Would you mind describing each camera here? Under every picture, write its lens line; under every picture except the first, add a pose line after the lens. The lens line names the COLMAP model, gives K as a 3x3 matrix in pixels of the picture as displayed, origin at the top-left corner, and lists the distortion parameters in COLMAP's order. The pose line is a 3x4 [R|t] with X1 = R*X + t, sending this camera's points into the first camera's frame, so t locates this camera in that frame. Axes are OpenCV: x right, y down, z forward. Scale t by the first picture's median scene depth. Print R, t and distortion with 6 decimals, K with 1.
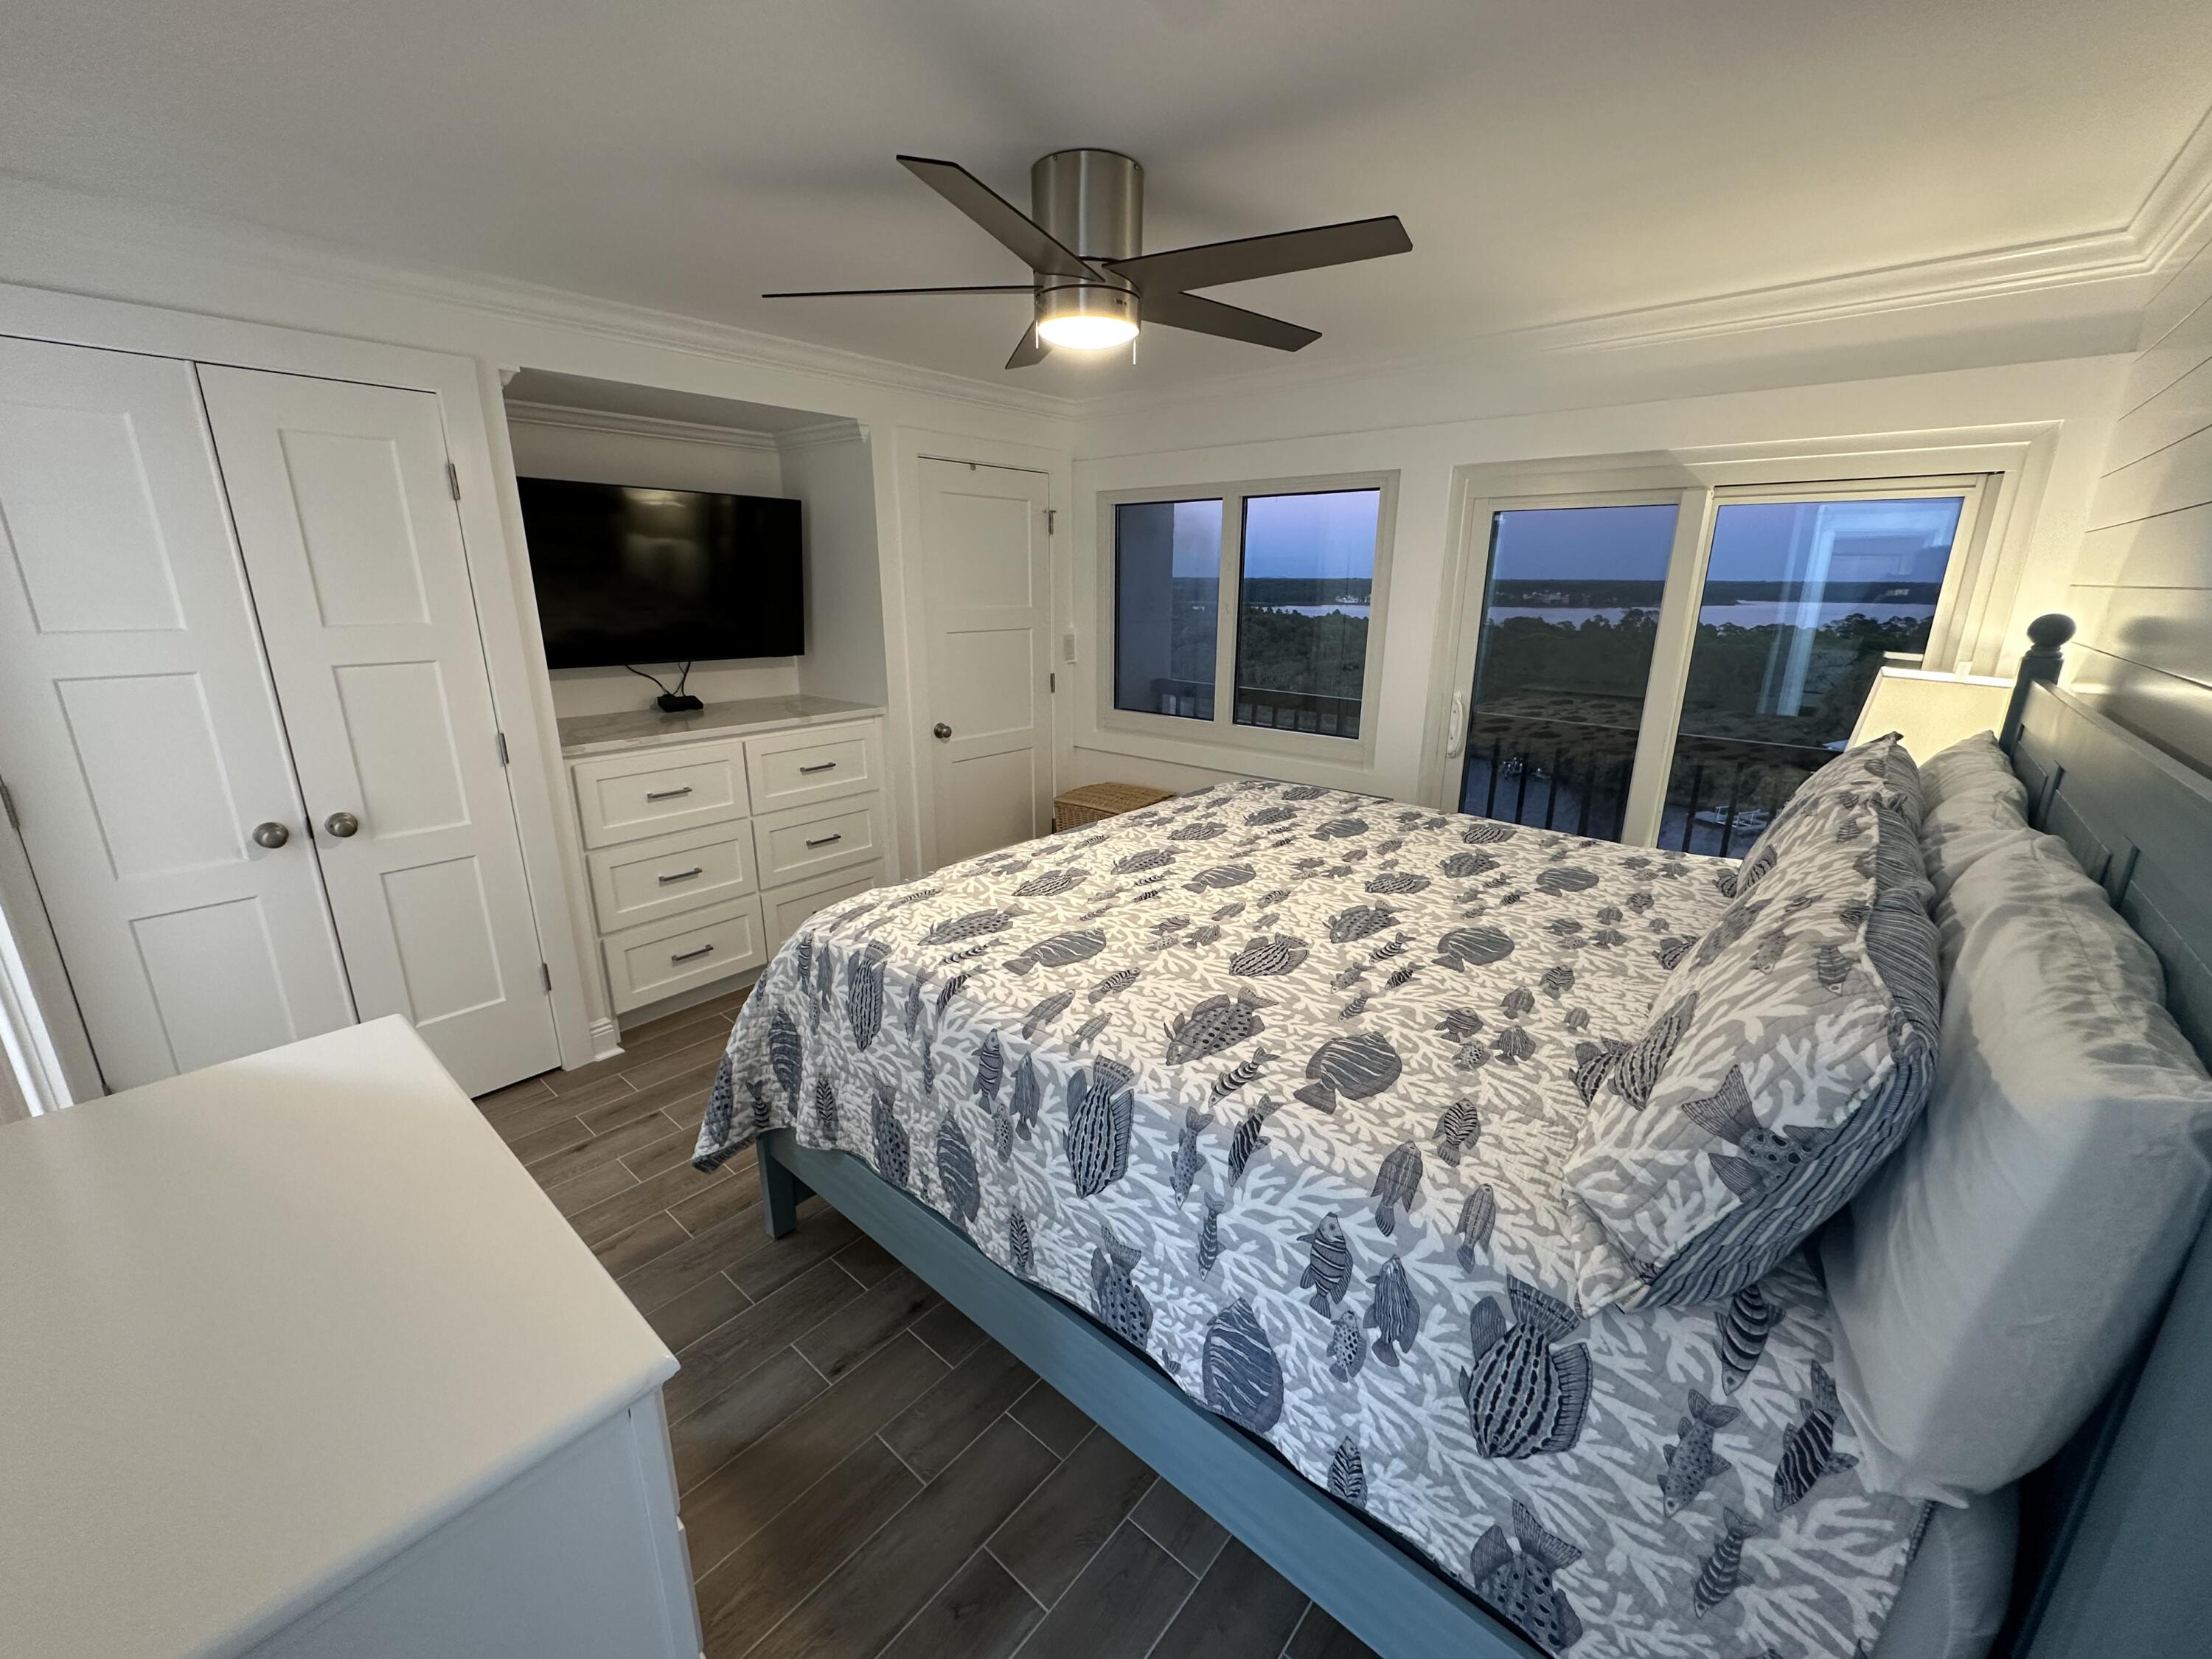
lens RADIAL K [[880.5, 0, 1114.4], [0, 880.5, 838.4], [0, 0, 1]] dist [-0.002318, 0.000517]
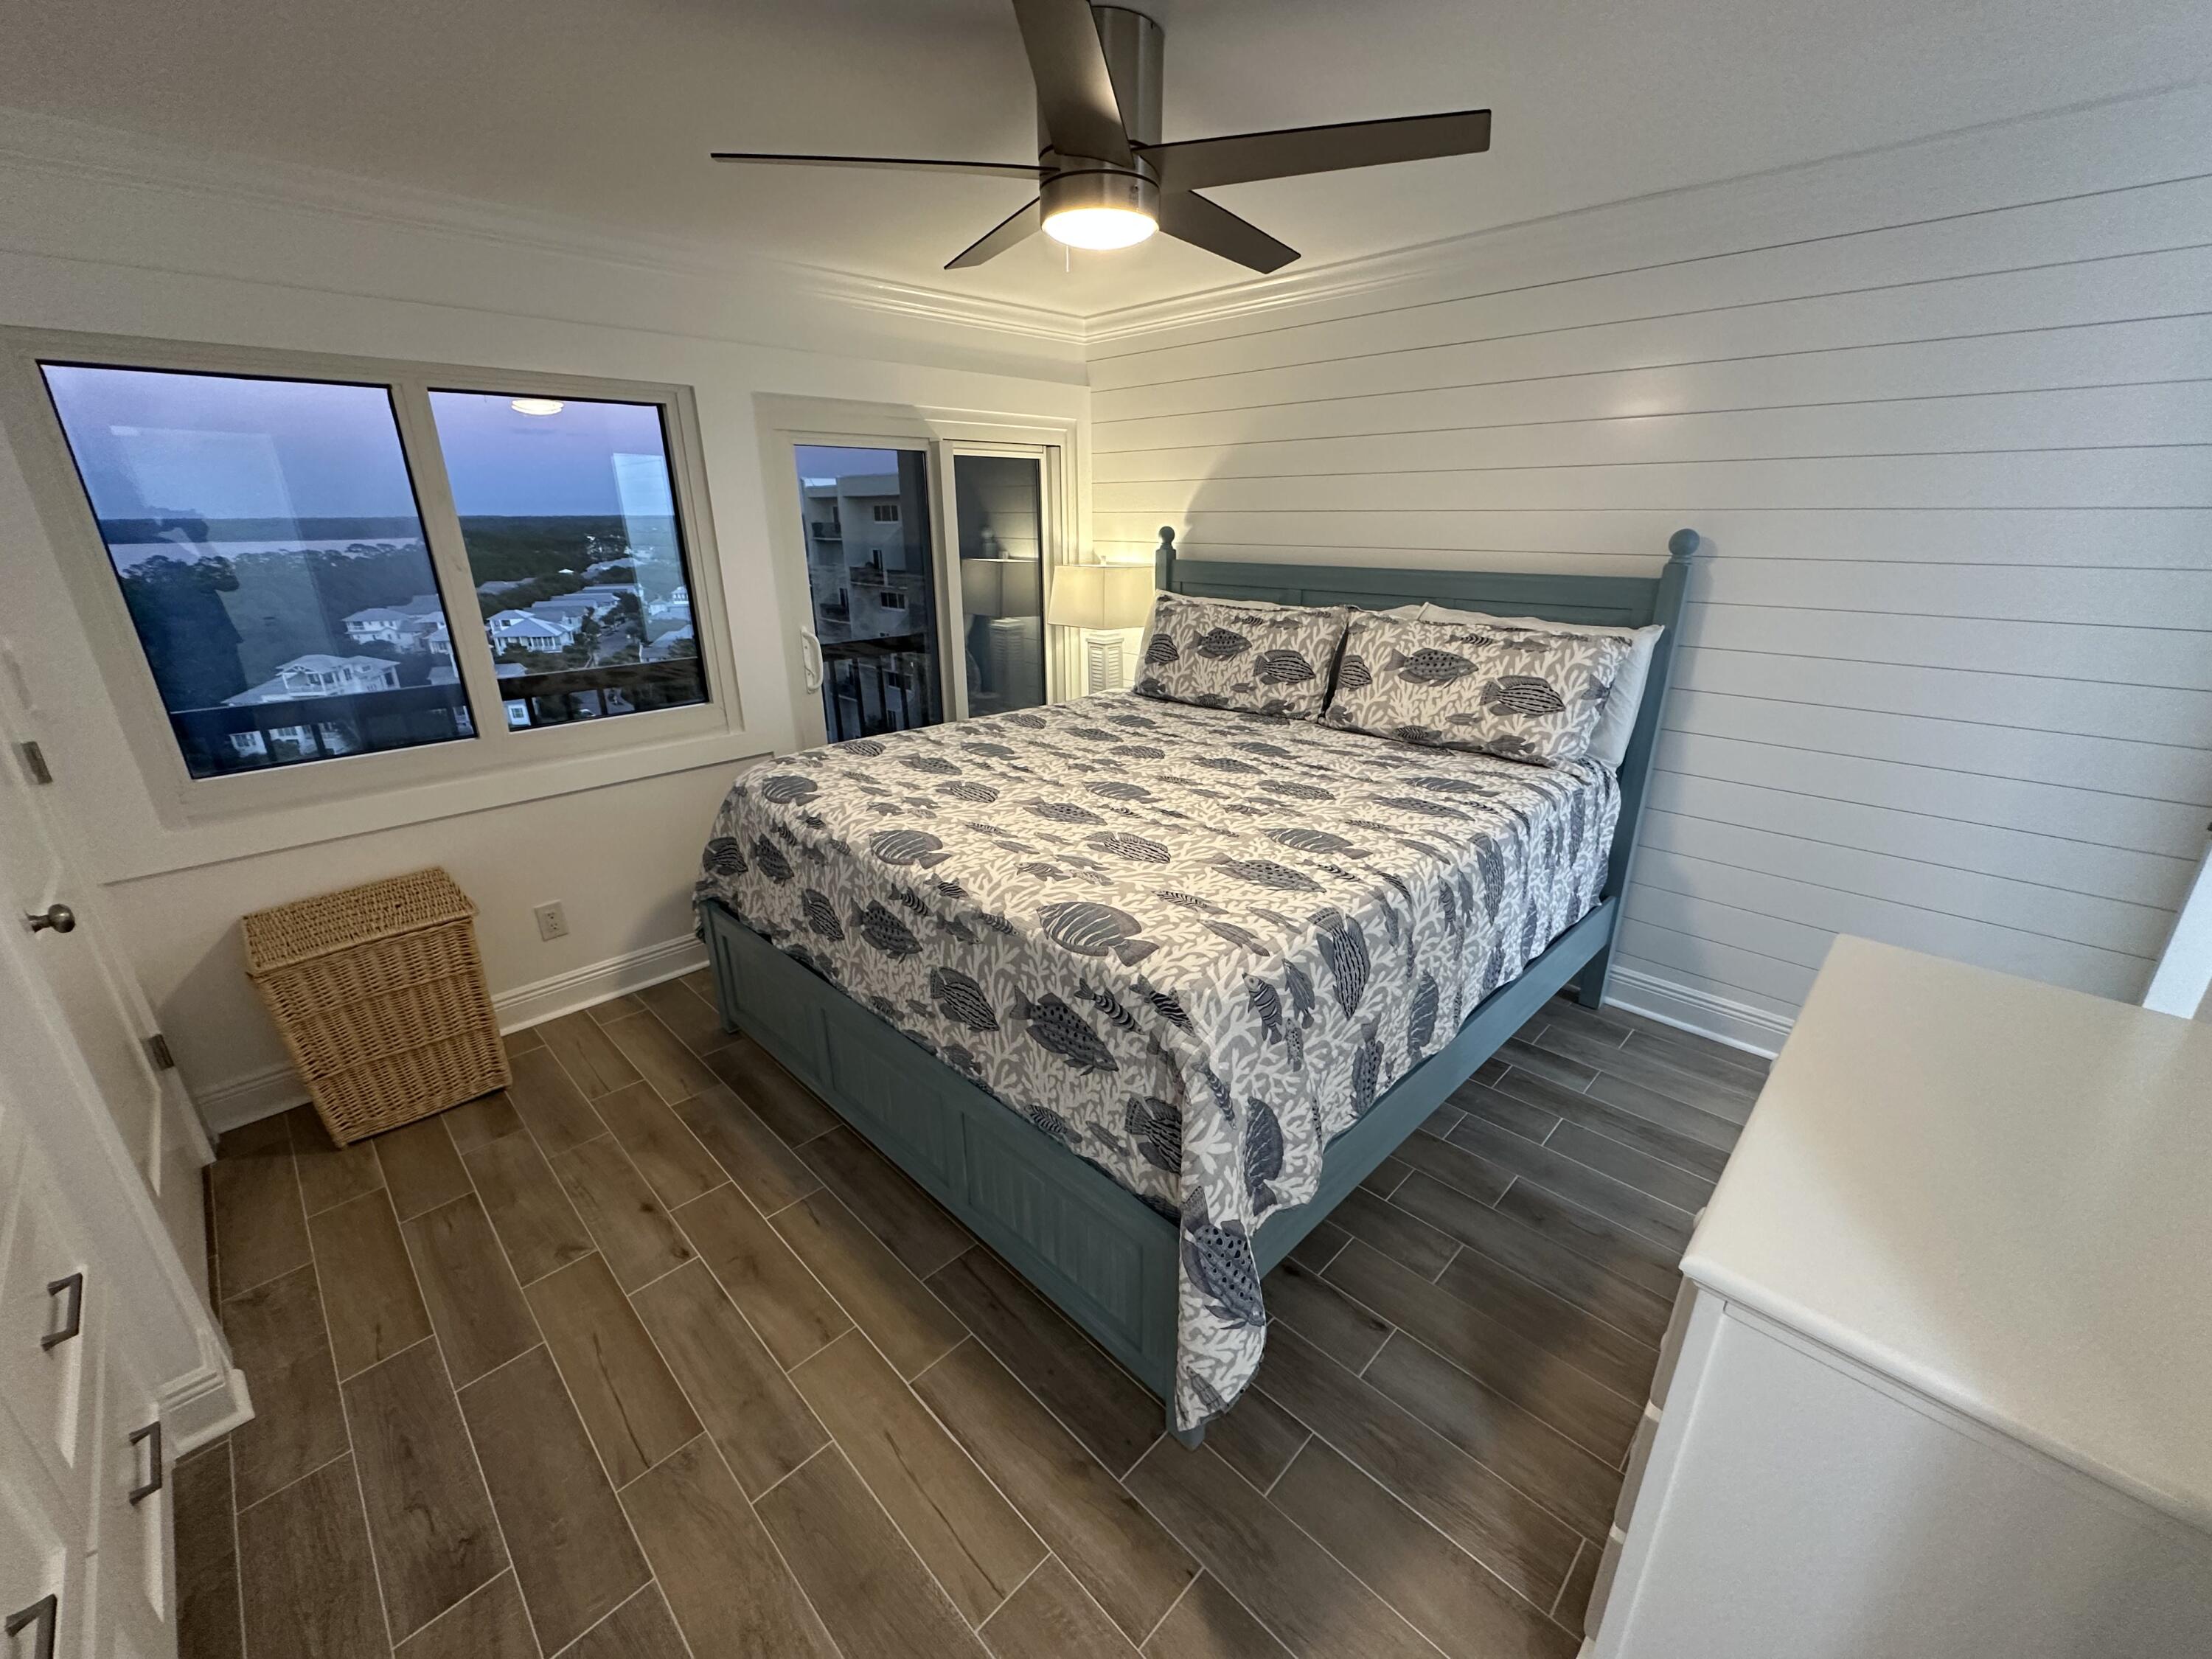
lens RADIAL K [[880.5, 0, 1098.5], [0, 880.5, 833.0], [0, 0, 1]] dist [-0.002318, 0.000517]
pose [[0.077231, -0.346978, 0.934688, -0.903182], [0.290578, 0.904622, 0.311807, -0.253081], [-0.953729, 0.247519, 0.170689, 0.838140]]
